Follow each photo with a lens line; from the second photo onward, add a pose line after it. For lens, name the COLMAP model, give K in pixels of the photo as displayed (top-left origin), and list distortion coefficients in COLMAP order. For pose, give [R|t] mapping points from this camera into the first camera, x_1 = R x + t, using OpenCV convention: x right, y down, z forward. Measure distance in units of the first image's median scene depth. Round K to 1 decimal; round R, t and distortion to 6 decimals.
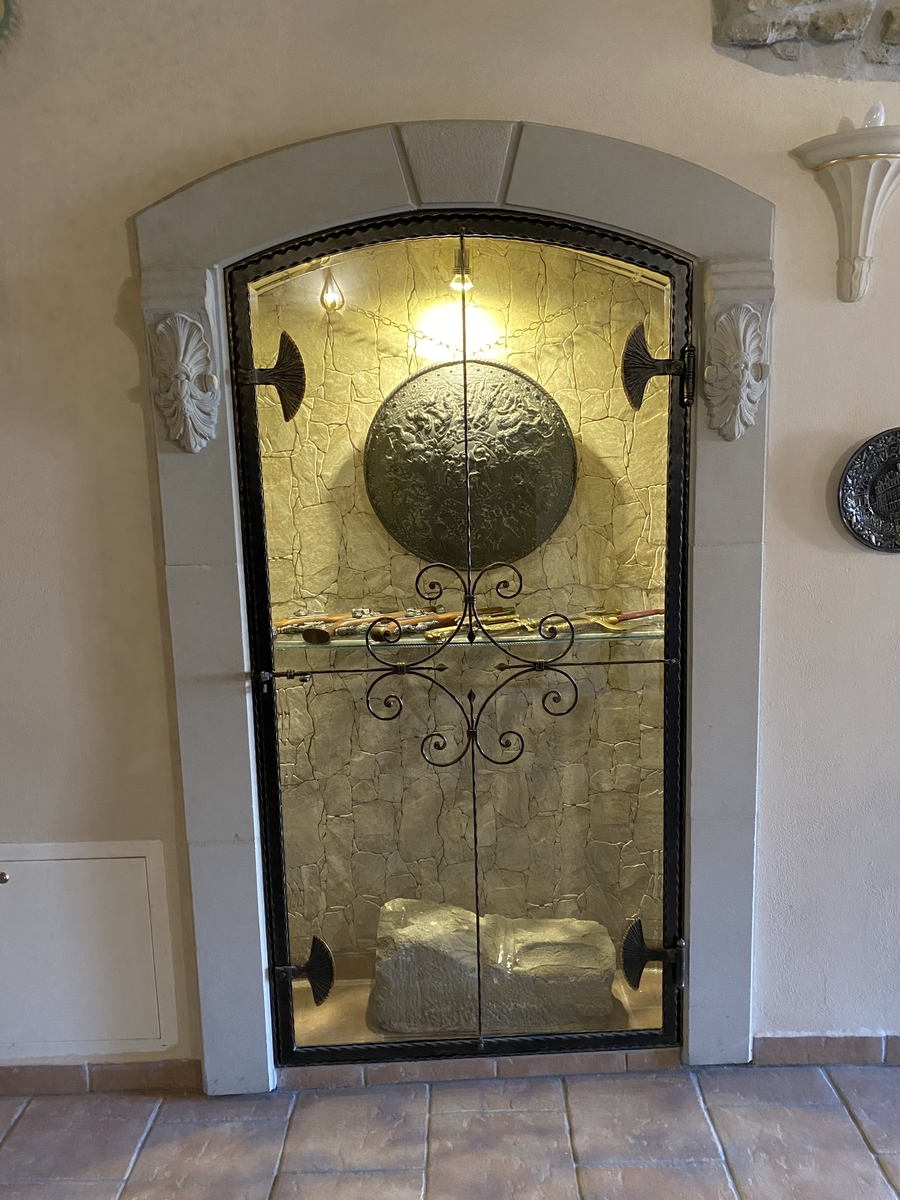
lens RADIAL K [[923.1, 0, 450.0], [0, 923.1, 600.0], [0, 0, 1]] dist [0.120443, -0.222186]
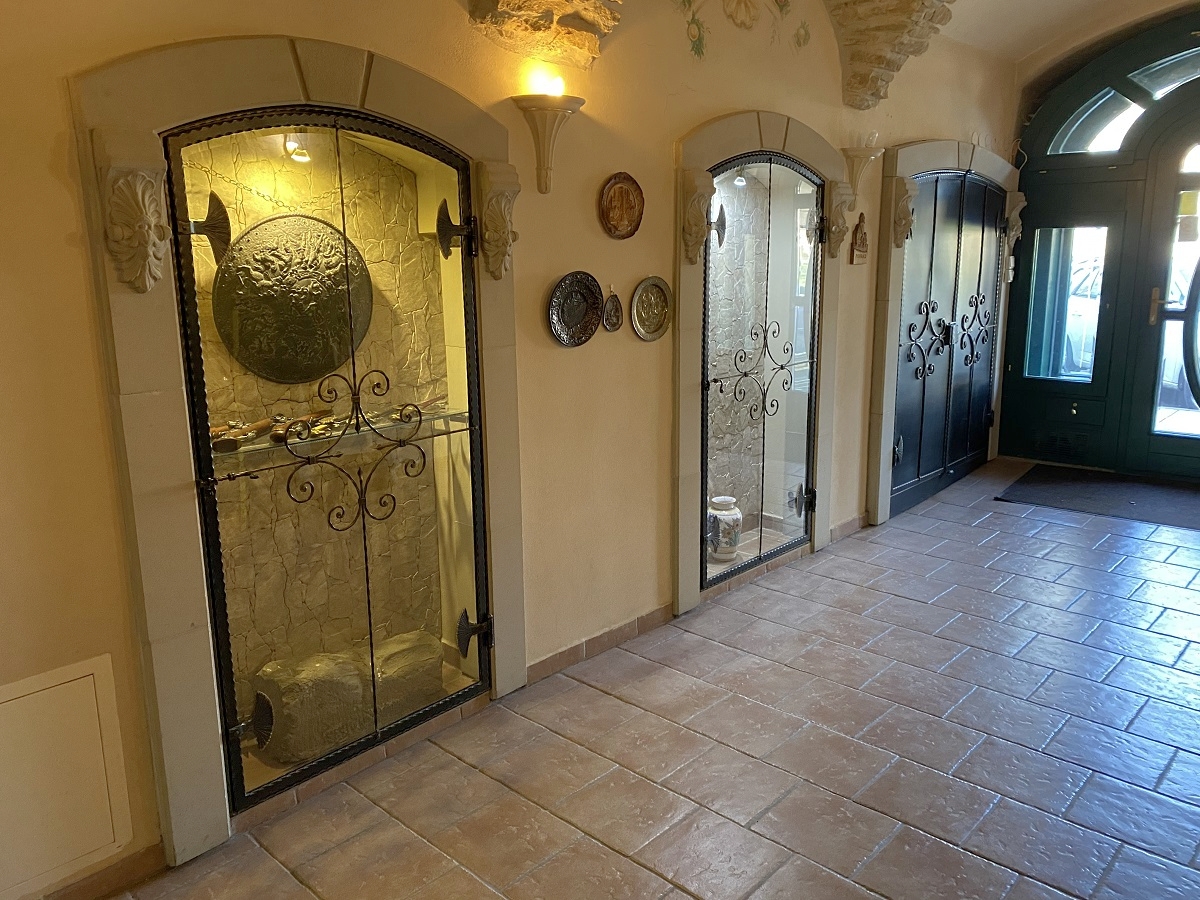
lens RADIAL K [[923.1, 0, 600.0], [0, 923.1, 450.0], [0, 0, 1]] dist [0.120443, -0.222186]
pose [[0.683219, -0.140385, 0.716592, -0.656402], [0.123213, 0.989438, 0.076362, 0.011733], [-0.719744, 0.036121, 0.693300, -0.163462]]
